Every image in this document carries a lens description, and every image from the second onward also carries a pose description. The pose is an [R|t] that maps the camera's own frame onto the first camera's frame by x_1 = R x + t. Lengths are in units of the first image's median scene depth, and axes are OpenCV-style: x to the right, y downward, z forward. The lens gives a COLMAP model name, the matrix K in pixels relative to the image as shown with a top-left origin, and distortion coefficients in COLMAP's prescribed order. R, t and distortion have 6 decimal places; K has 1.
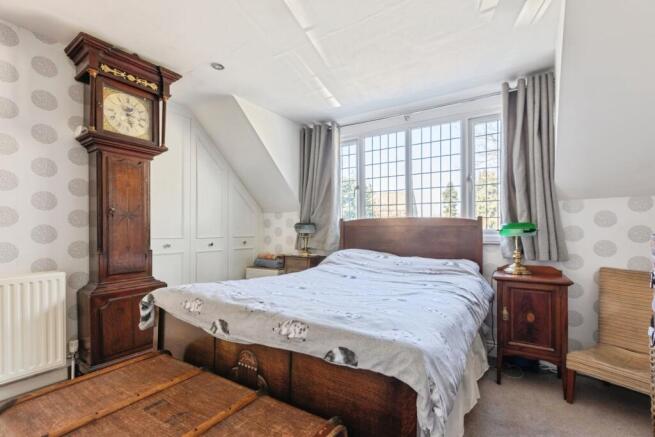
lens RADIAL K [[304.9, 0, 328.6], [0, 304.9, 217.8], [0, 0, 1]] dist [-0.005110, 0.000468]
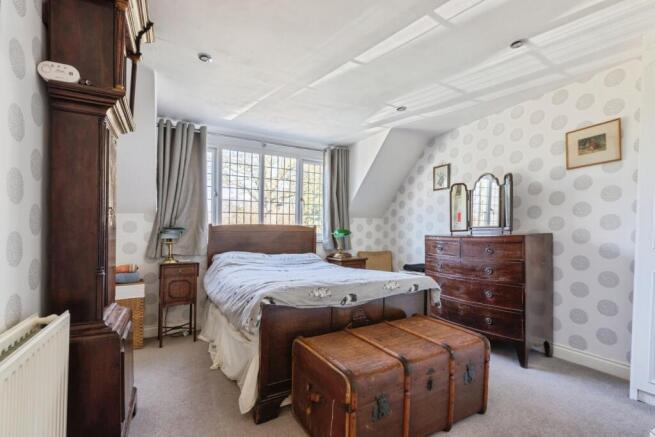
lens RADIAL K [[304.9, 0, 340.8], [0, 304.9, 231.8], [0, 0, 1]] dist [-0.005110, 0.000468]
pose [[0.426687, -0.003955, 0.904391, -0.810516], [-0.032304, 0.999286, 0.019611, -0.005087], [-0.903822, -0.037583, 0.426254, 0.179833]]
